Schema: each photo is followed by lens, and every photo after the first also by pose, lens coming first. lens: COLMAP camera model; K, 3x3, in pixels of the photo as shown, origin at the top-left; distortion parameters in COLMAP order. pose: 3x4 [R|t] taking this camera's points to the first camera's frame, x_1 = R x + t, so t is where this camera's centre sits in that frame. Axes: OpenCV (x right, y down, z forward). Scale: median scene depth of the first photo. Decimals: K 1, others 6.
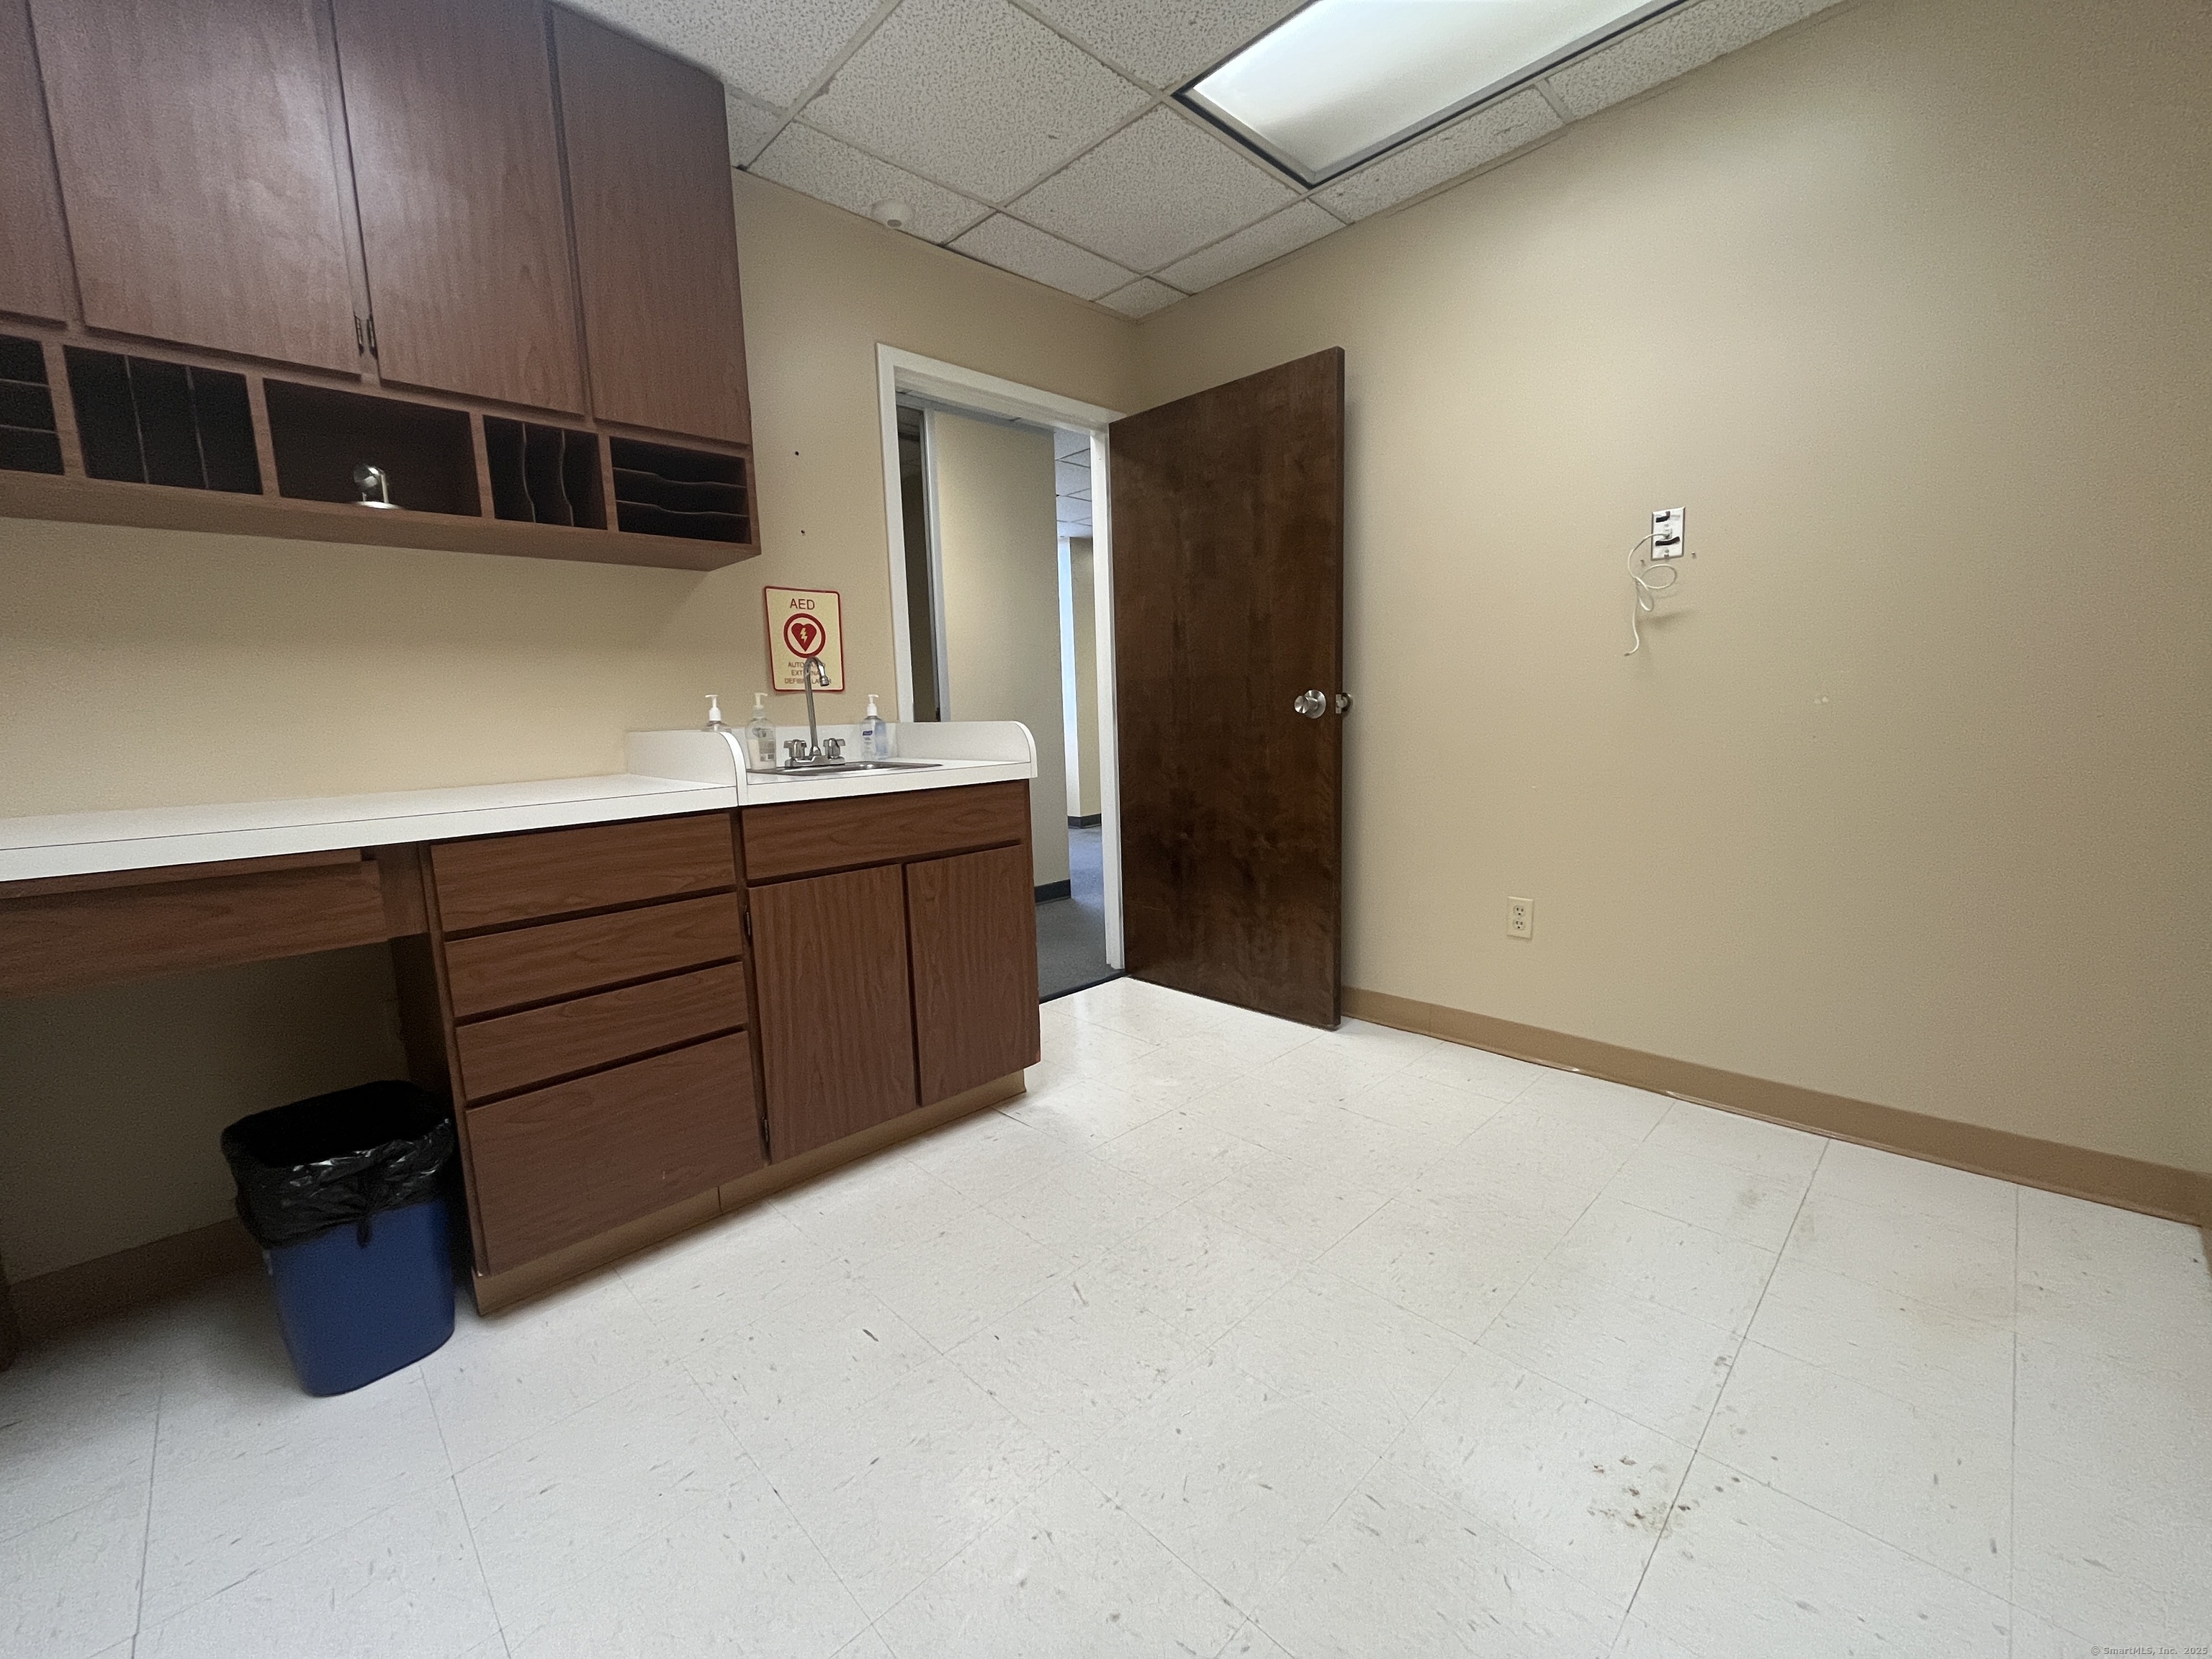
lens RADIAL K [[896.4, 0, 1108.2], [0, 896.4, 836.1], [0, 0, 1]] dist [0.002649, 0.000605]
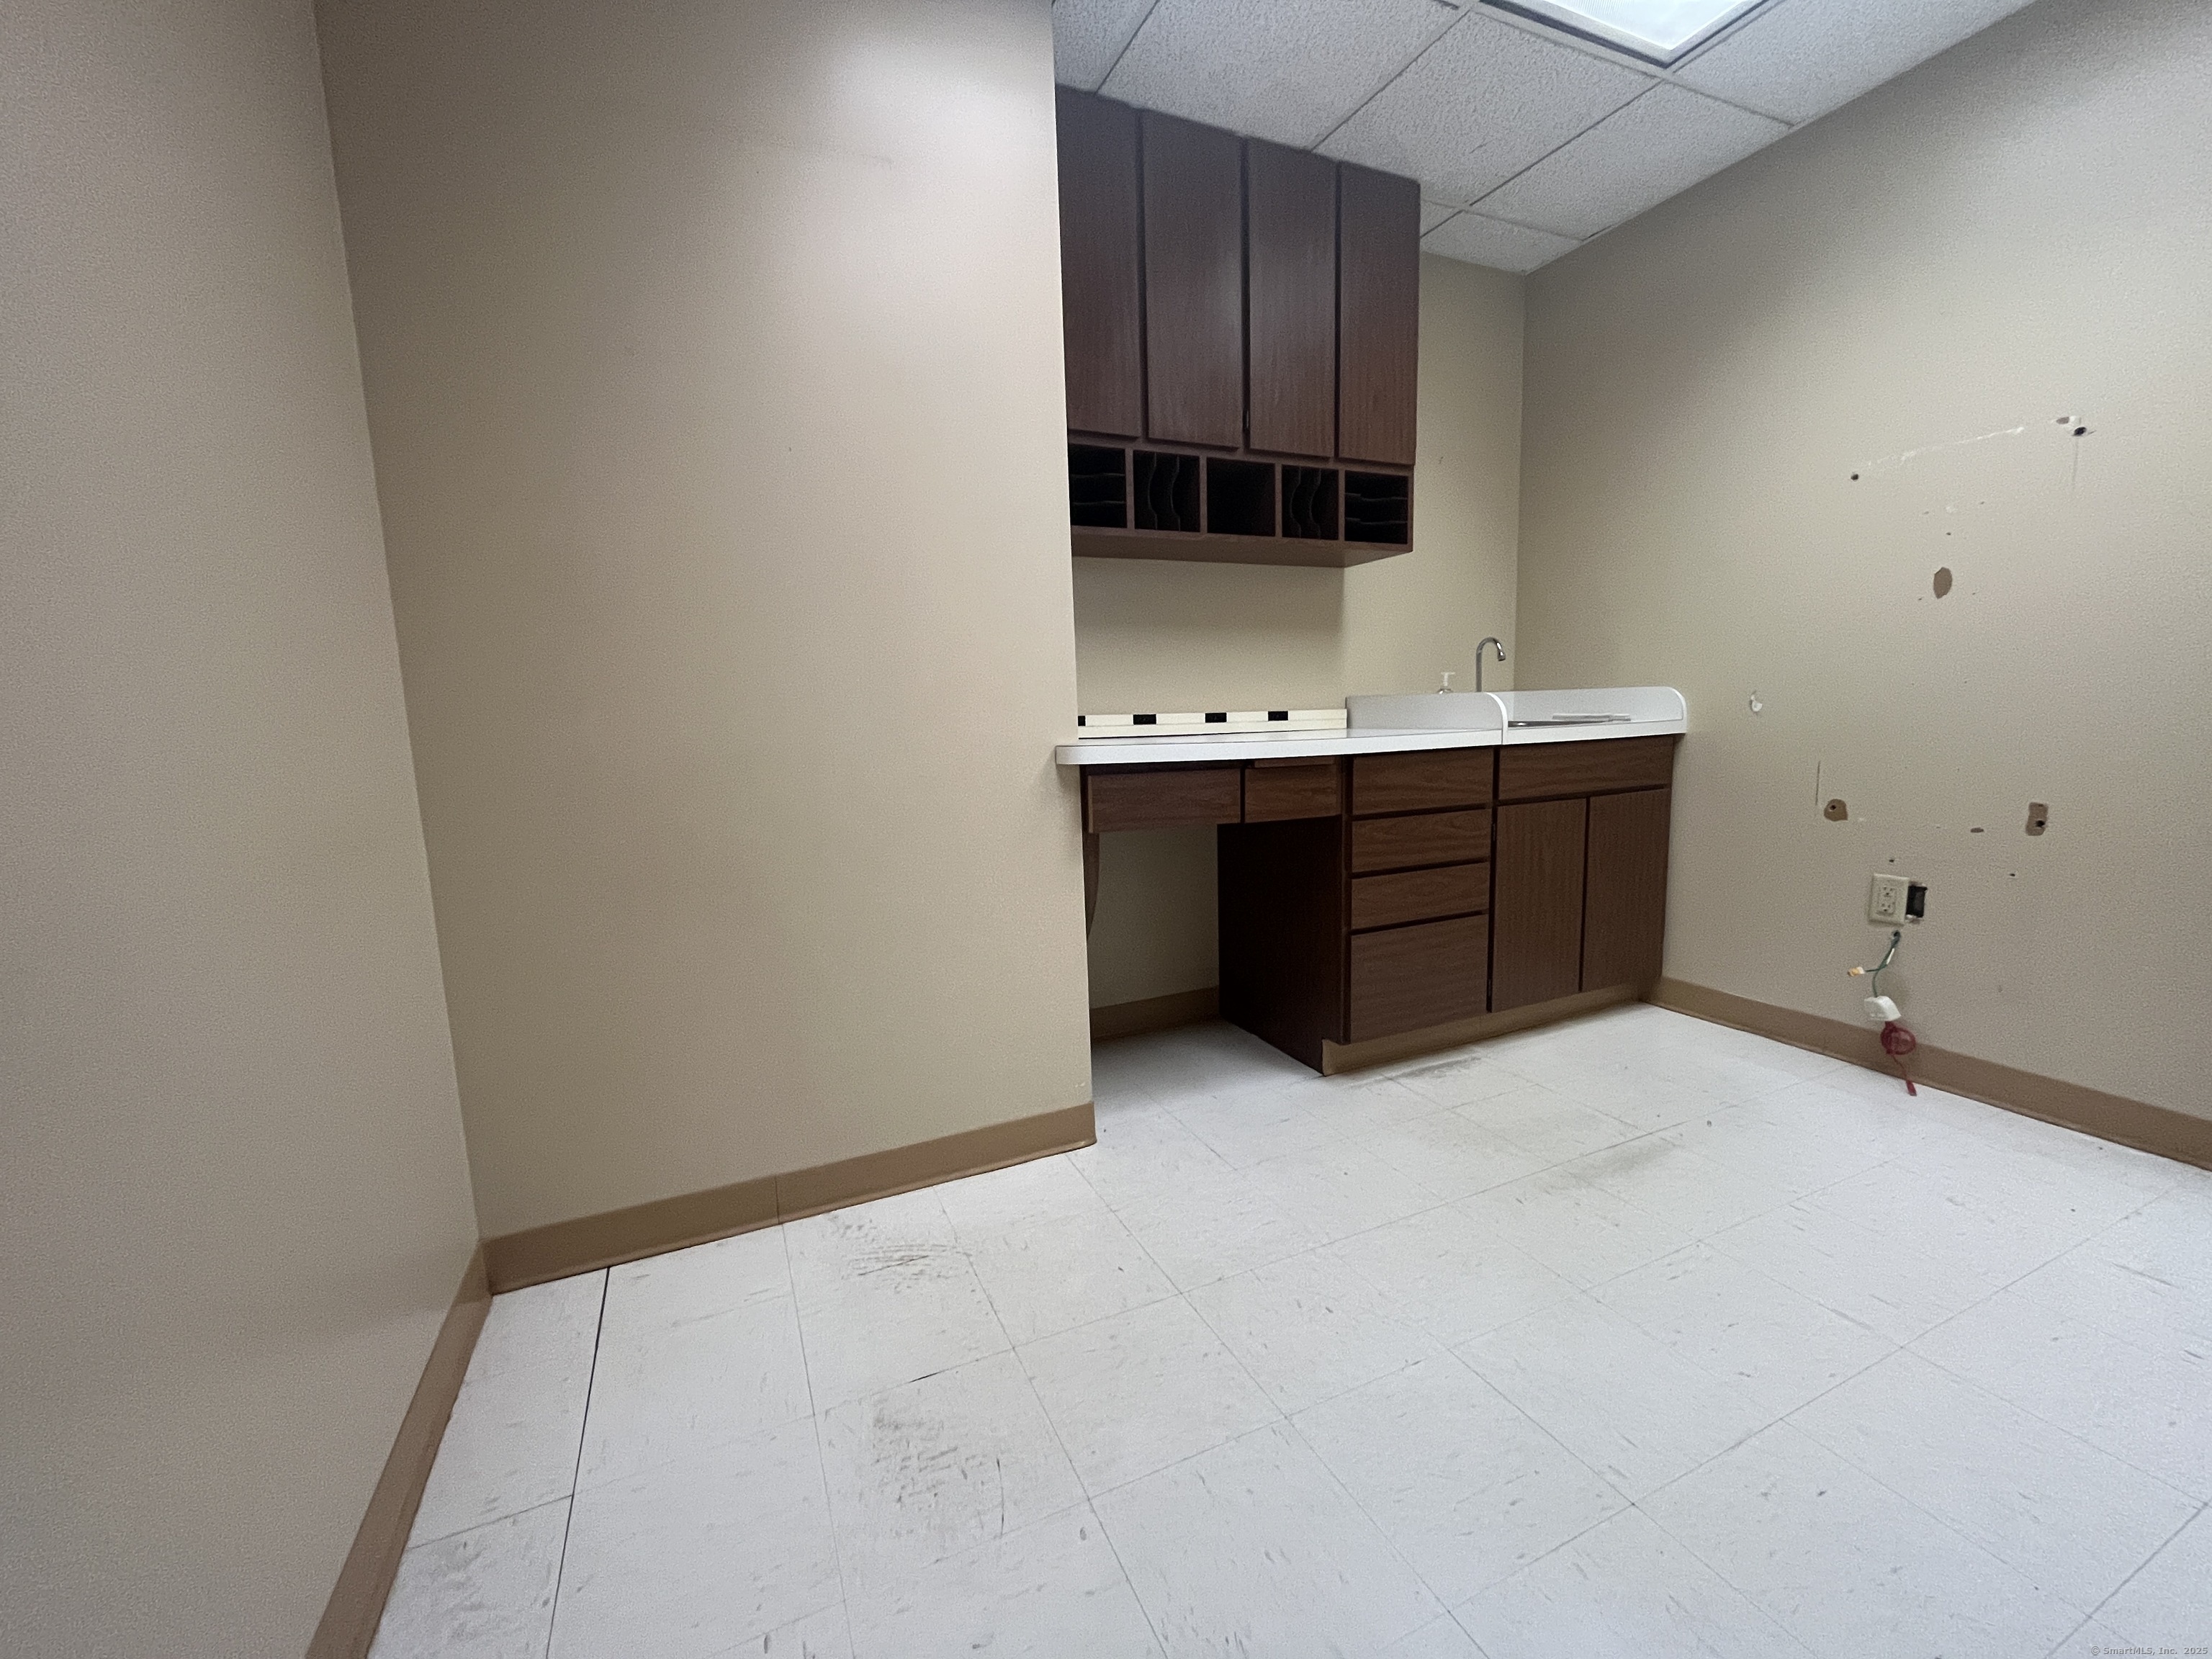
lens RADIAL K [[896.4, 0, 1102.7], [0, 896.4, 817.7], [0, 0, 1]] dist [0.002649, 0.000605]
pose [[0.939729, 0.062835, -0.336097, -0.448488], [-0.059727, 0.998023, 0.019587, 0.075264], [0.336663, 0.001667, 0.941624, -0.420792]]
